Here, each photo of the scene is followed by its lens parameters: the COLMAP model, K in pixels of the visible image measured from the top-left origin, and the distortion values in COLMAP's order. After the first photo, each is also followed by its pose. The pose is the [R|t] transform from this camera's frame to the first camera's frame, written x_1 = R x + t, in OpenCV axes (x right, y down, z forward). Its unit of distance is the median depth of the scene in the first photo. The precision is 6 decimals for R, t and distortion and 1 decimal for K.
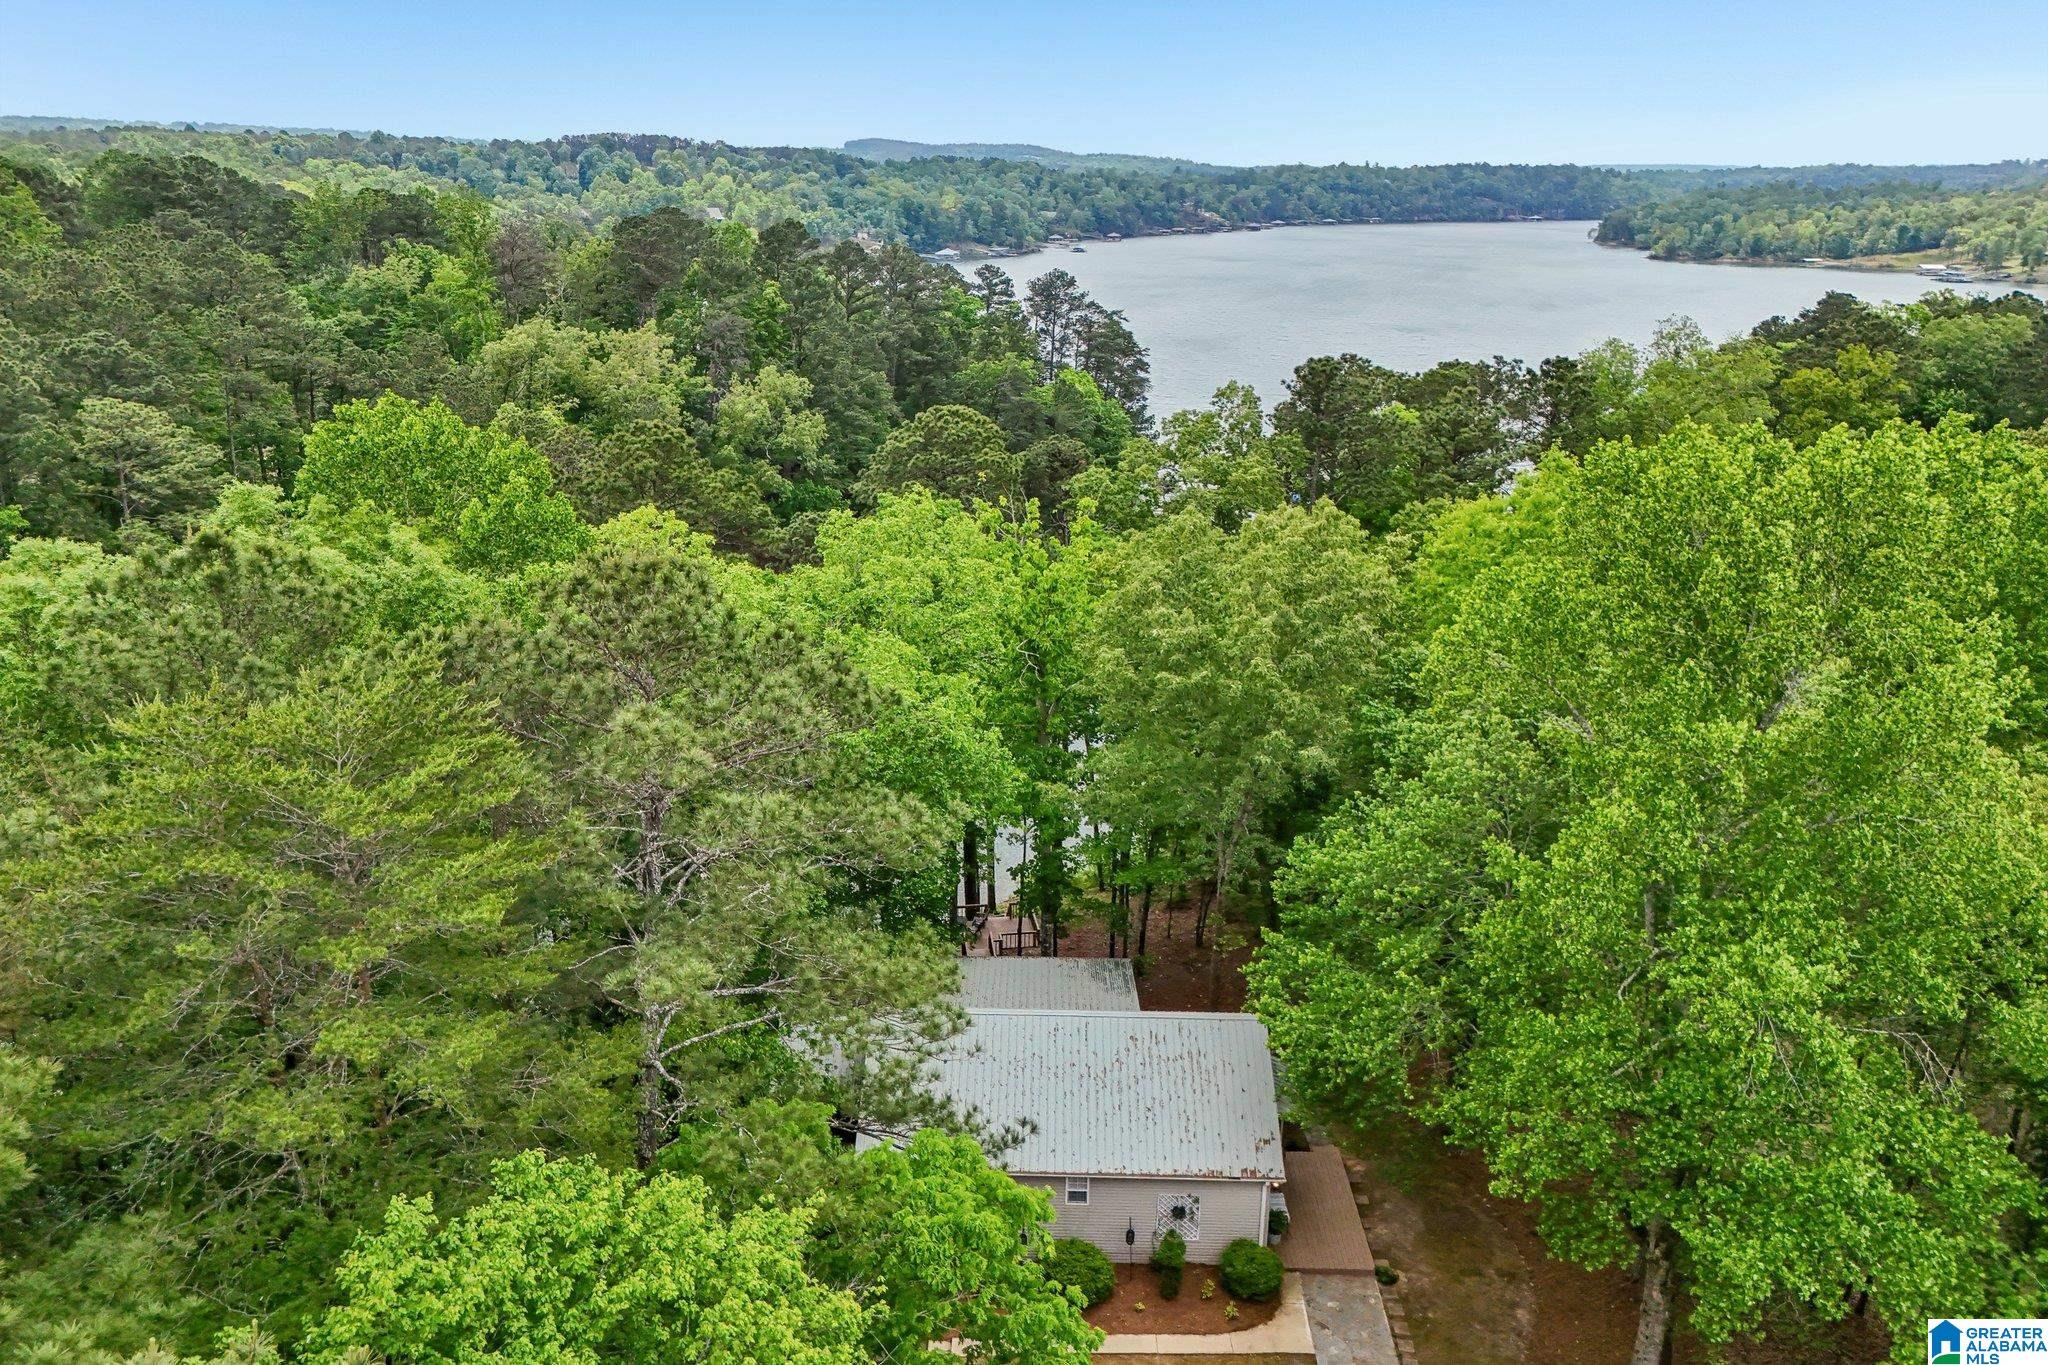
lens RADIAL K [[1492.5, 0, 1015.0], [0, 1492.5, 682.2], [0, 0, 1]] dist [0.073024, -0.058821]
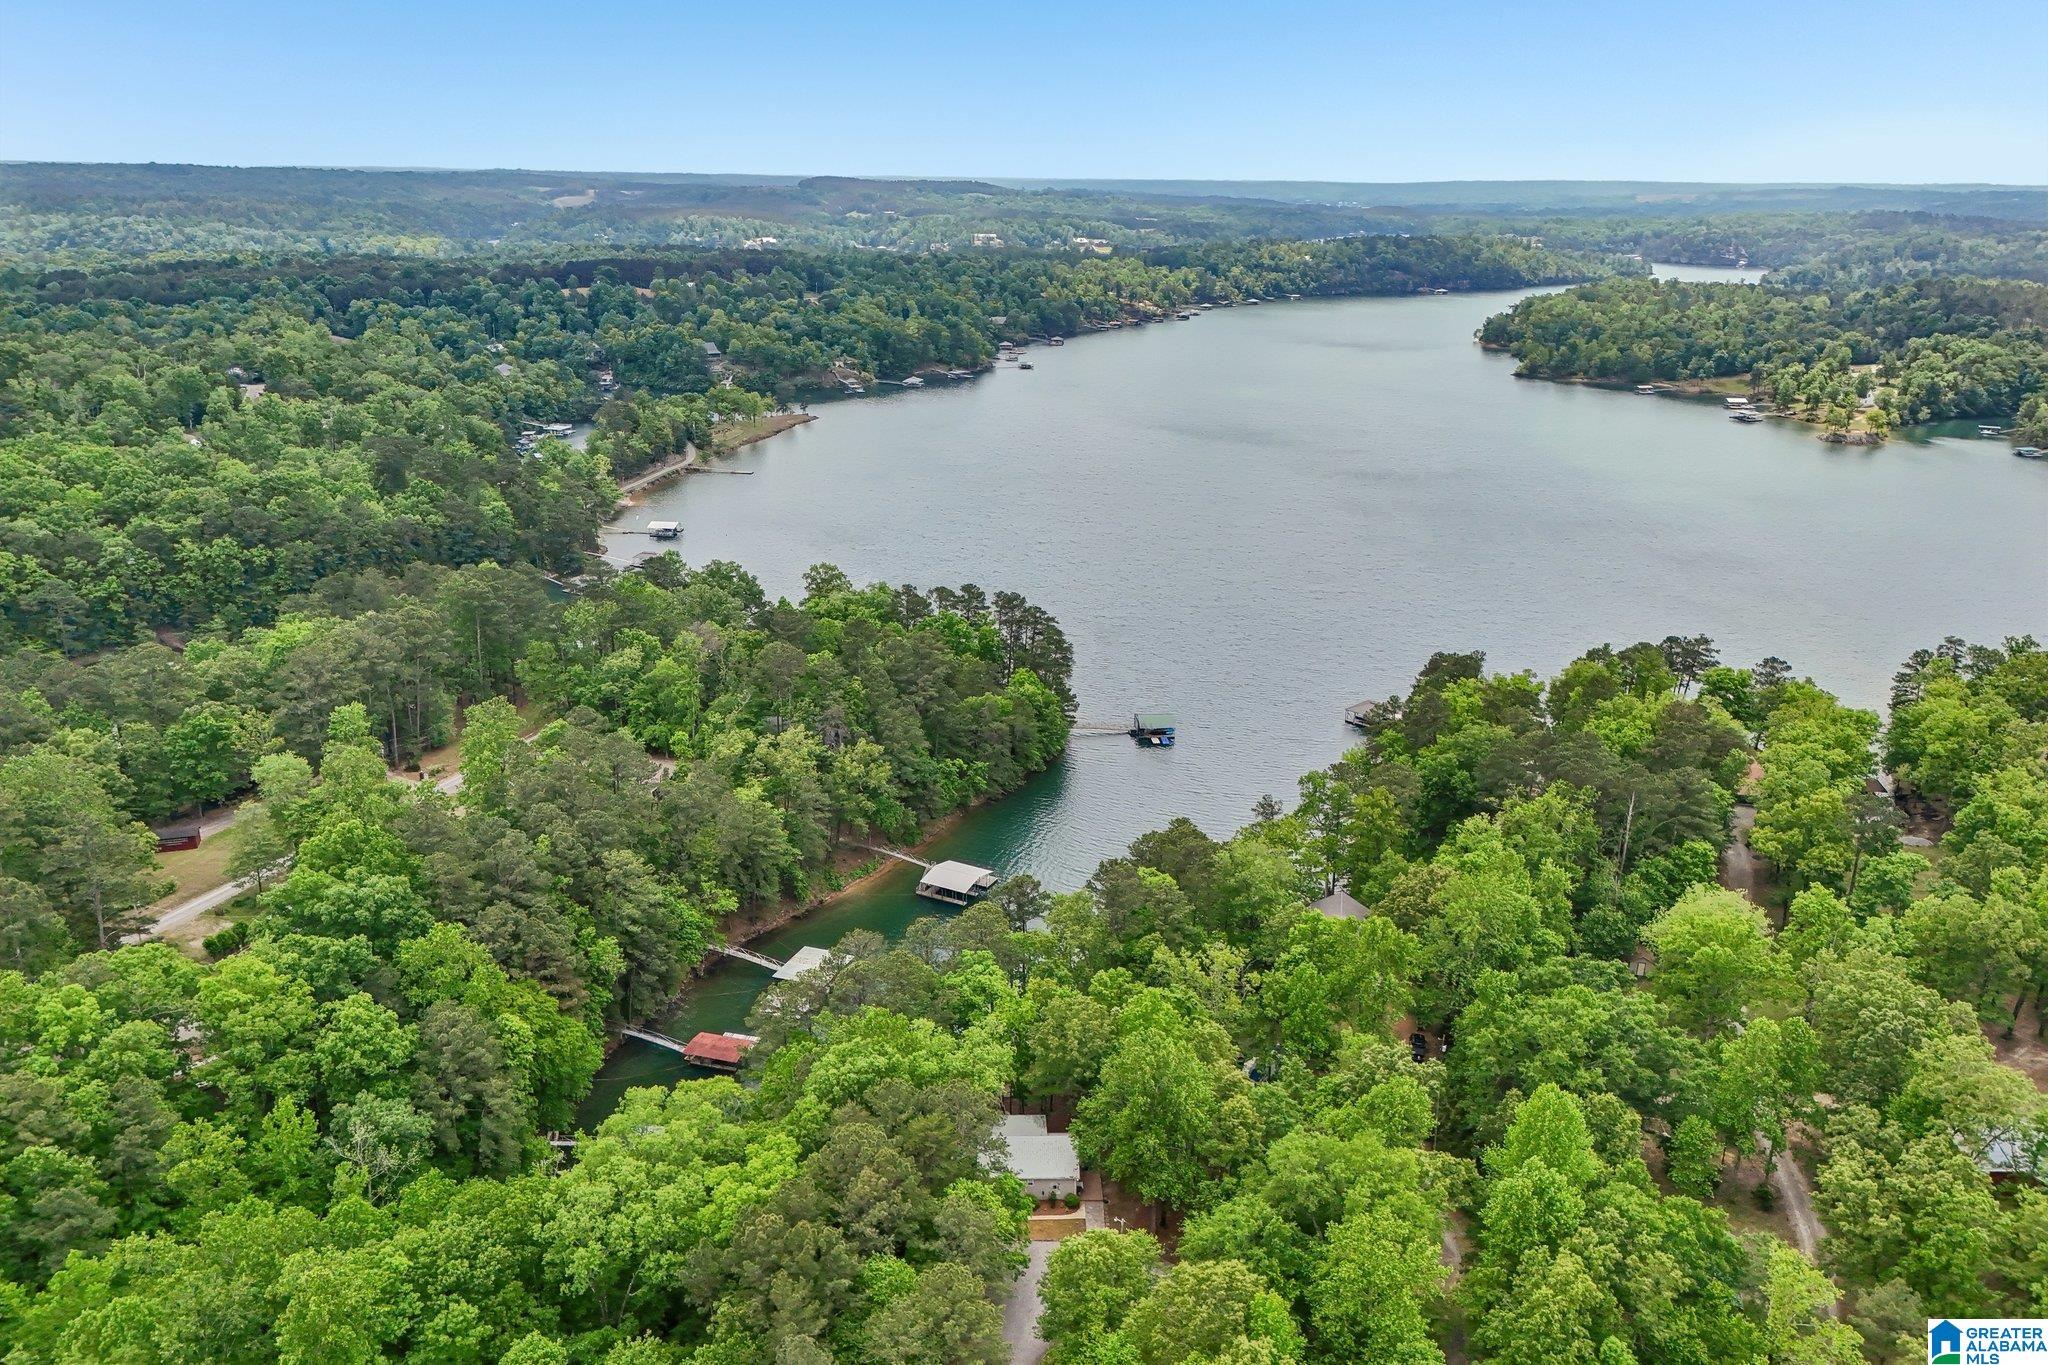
lens RADIAL K [[1492.5, 0, 1013.5], [0, 1492.5, 689.6], [0, 0, 1]] dist [0.073024, -0.058821]
pose [[0.999453, -0.011958, 0.030830, -0.032035], [0.011761, 0.999909, 0.006548, -0.280807], [-0.030905, -0.006182, 0.999503, -0.838179]]
